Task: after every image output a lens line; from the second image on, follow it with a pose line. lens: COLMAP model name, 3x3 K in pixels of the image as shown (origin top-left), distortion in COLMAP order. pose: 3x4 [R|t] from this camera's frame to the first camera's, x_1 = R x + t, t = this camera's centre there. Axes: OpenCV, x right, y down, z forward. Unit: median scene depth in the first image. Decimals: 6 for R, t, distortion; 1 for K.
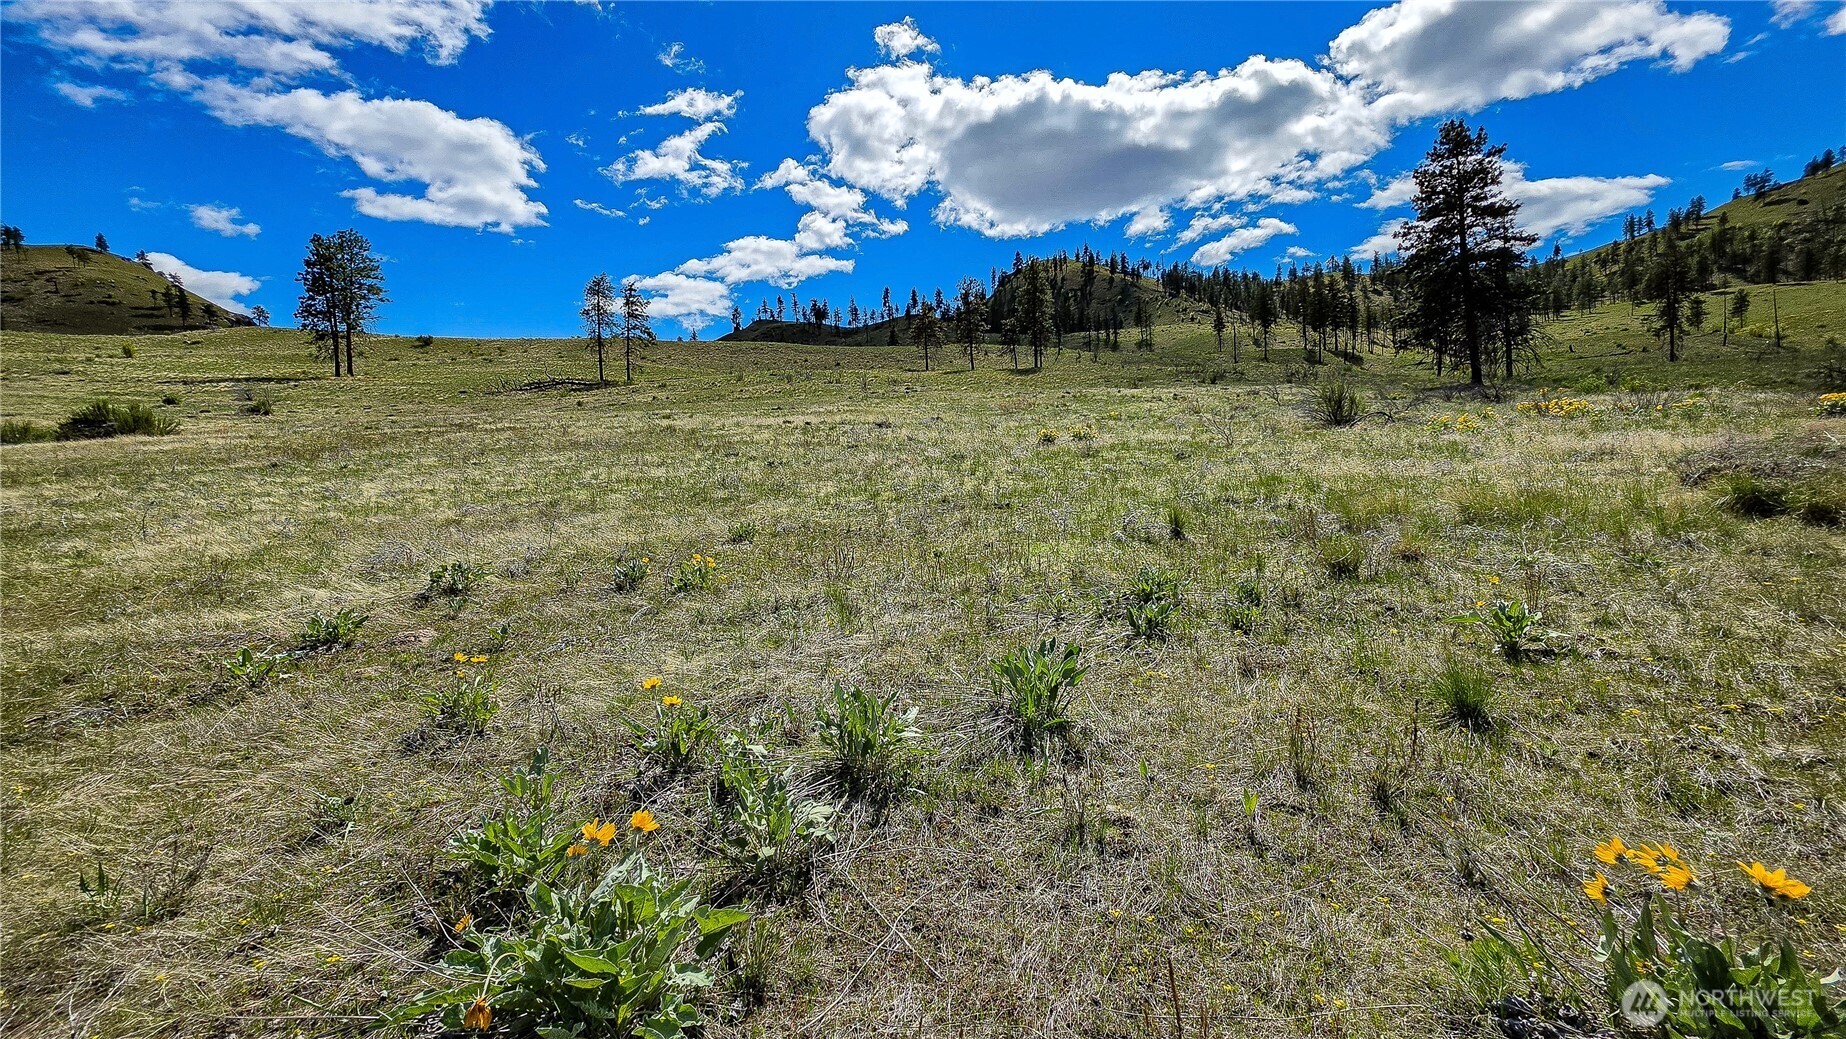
lens RADIAL K [[733.1, 0, 923.6], [0, 733.1, 505.1], [0, 0, 1]] dist [-0.003084, 0.000839]
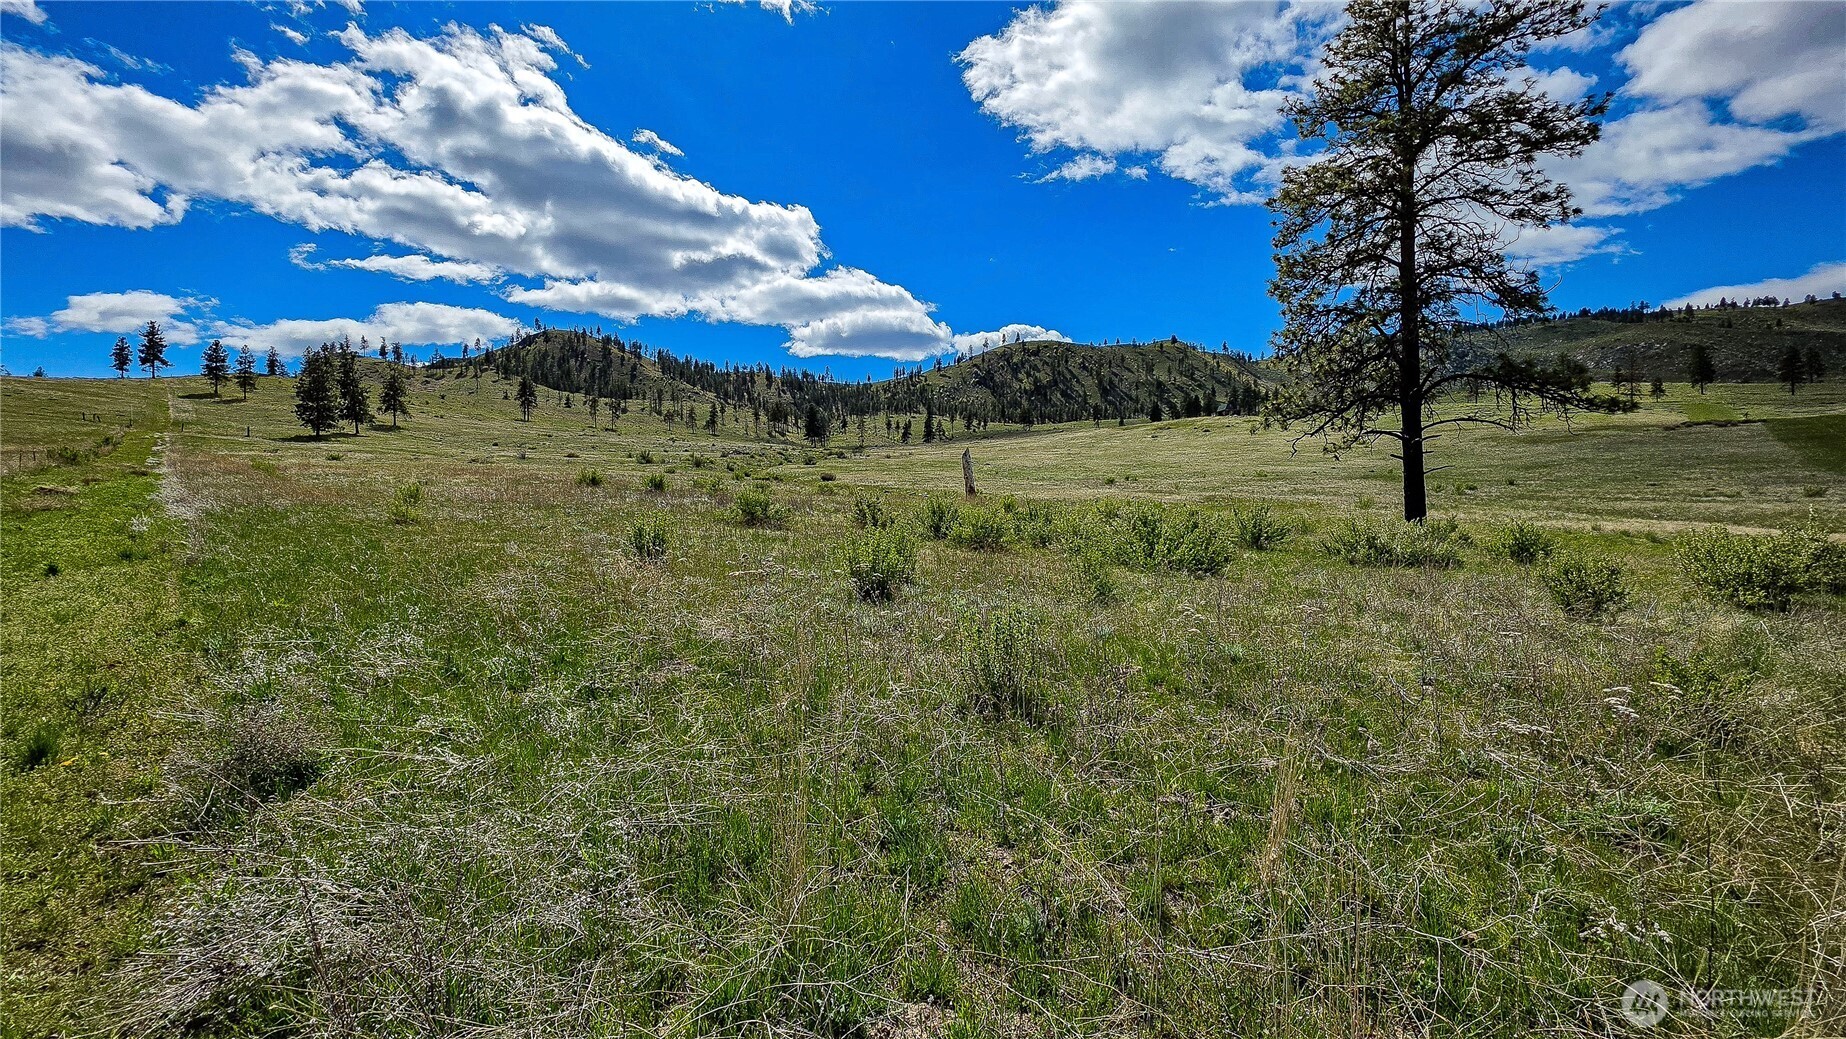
lens RADIAL K [[733.1, 0, 923.6], [0, 733.1, 505.1], [0, 0, 1]] dist [-0.003084, 0.000839]
pose [[0.729400, 0.020093, 0.683792, -0.330428], [0.023530, 0.998240, -0.054432, 0.082424], [-0.683683, 0.055792, 0.727644, -0.485110]]
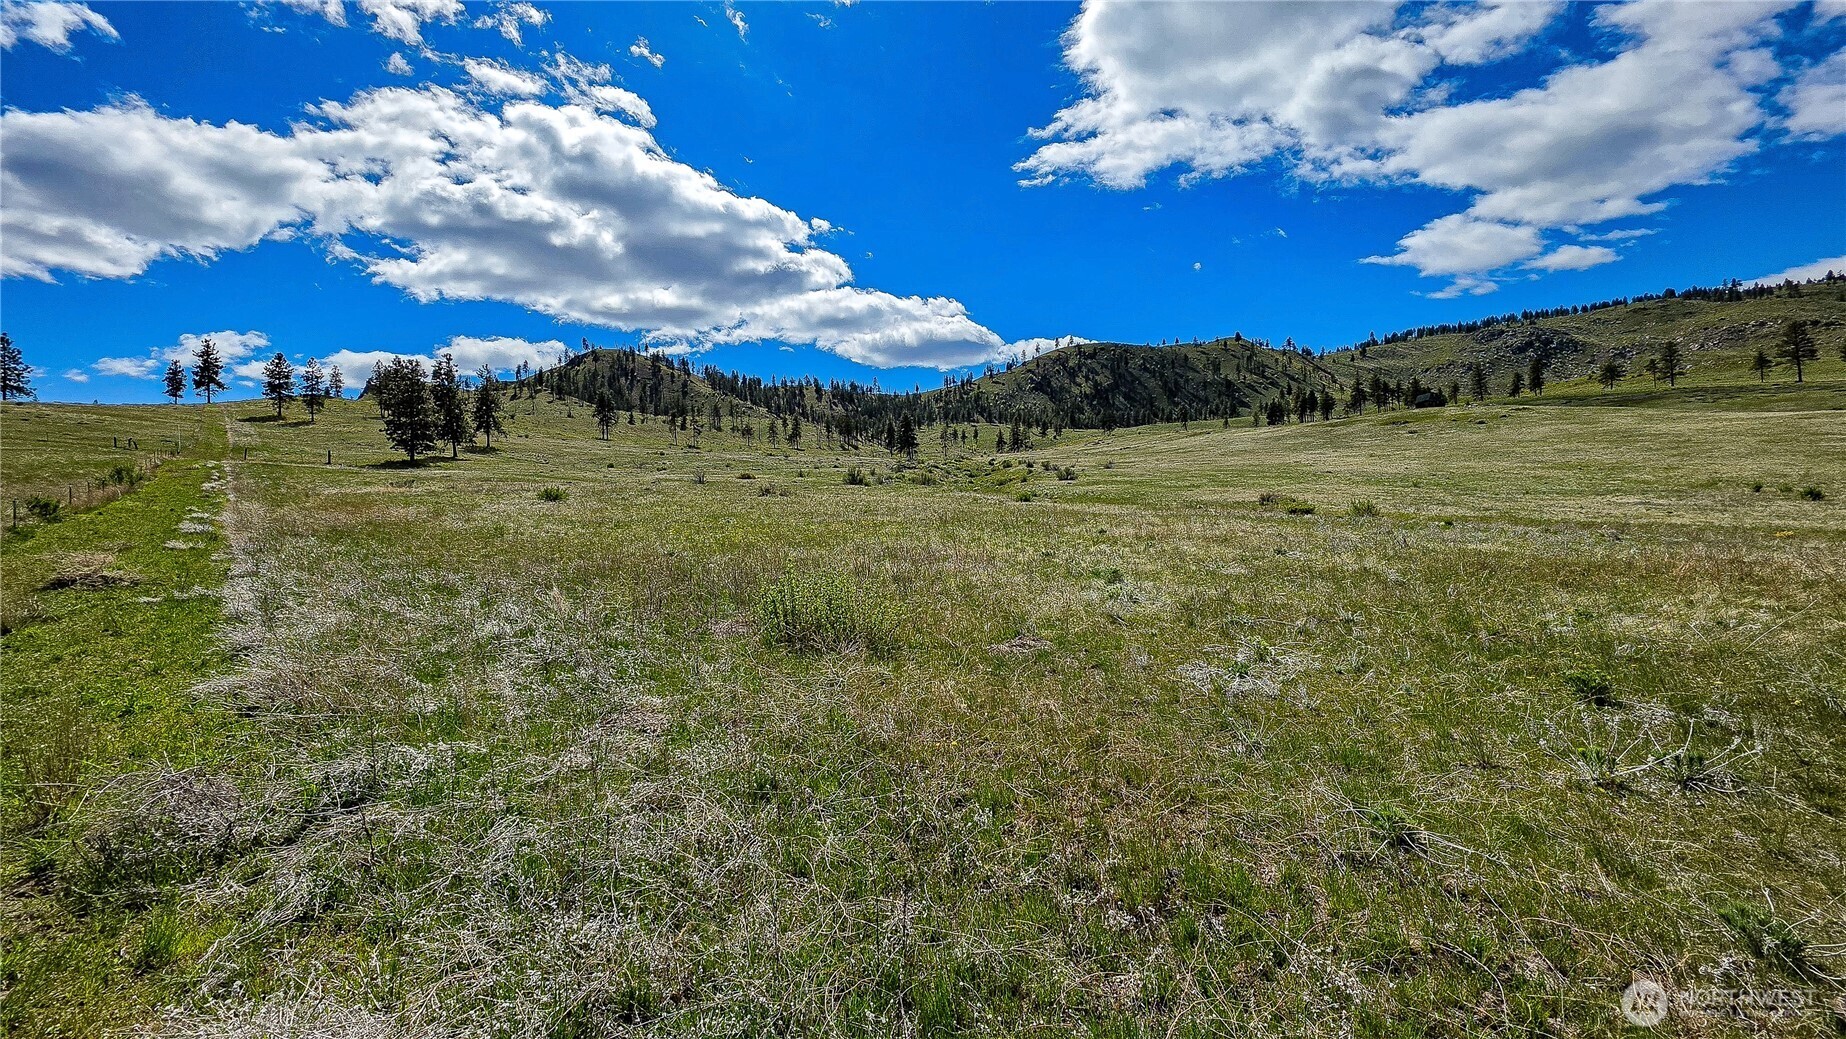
lens RADIAL K [[733.1, 0, 923.6], [0, 733.1, 505.1], [0, 0, 1]] dist [-0.003084, 0.000839]
pose [[0.756110, 0.009861, 0.654370, -0.335784], [0.048331, 0.996315, -0.070860, 0.071216], [-0.652657, 0.085205, 0.752847, -0.386771]]
